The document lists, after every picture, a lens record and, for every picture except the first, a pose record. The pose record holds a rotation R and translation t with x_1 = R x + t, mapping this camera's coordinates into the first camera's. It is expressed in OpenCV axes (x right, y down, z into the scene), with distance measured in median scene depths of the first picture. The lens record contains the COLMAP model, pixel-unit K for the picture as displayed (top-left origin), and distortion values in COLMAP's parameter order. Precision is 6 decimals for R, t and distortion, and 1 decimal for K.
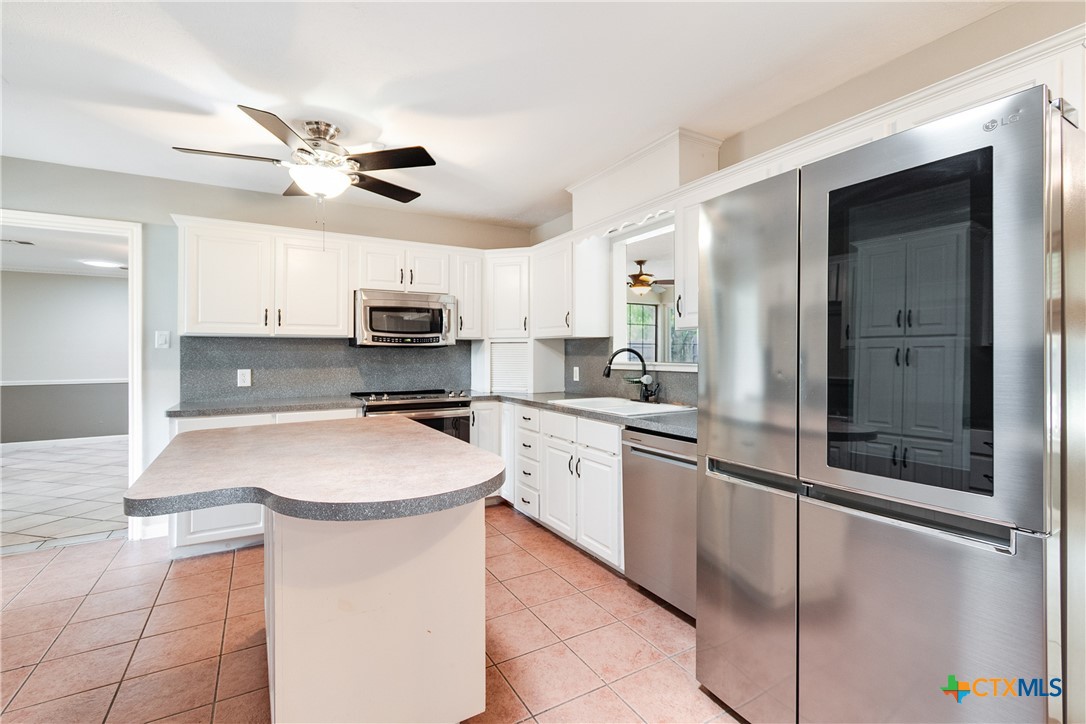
lens RADIAL K [[483.1, 0, 547.6], [0, 483.1, 353.0], [0, 0, 1]] dist [0.000782, -0.000228]
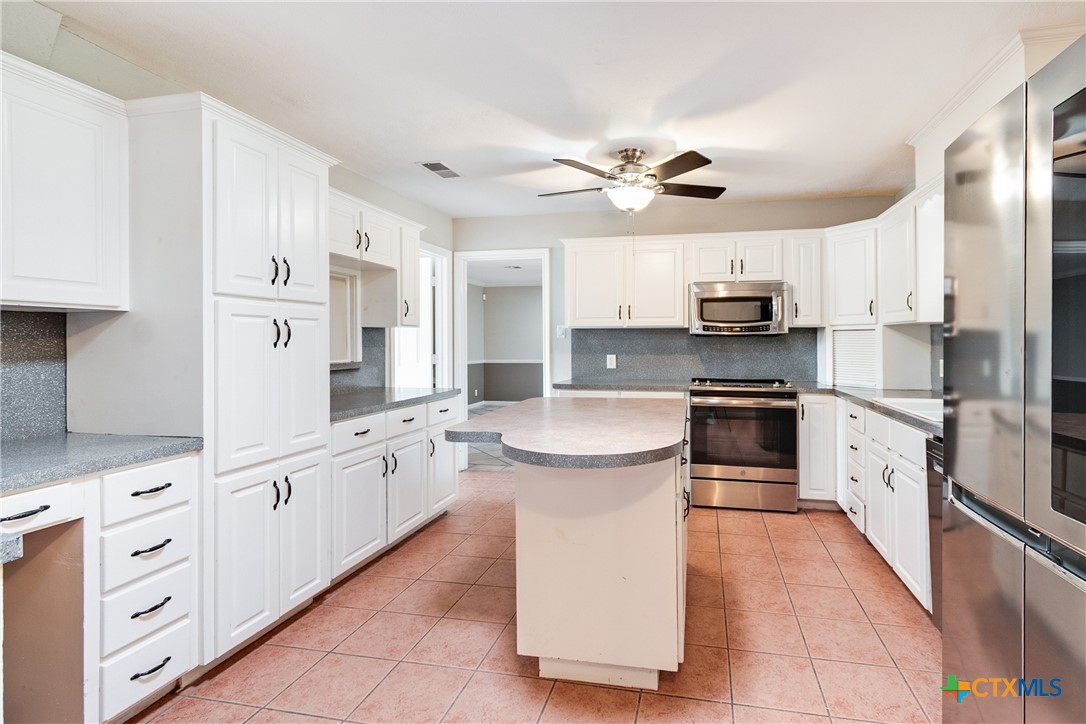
lens RADIAL K [[504.5, 0, 605.8], [0, 504.5, 340.9], [0, 0, 1]] dist [-0.001116, -0.000299]
pose [[0.749681, 0.000564, -0.661799, 0.220981], [-0.000334, 1.000000, 0.000474, -0.002134], [0.661799, -0.000134, 0.749681, 0.018012]]
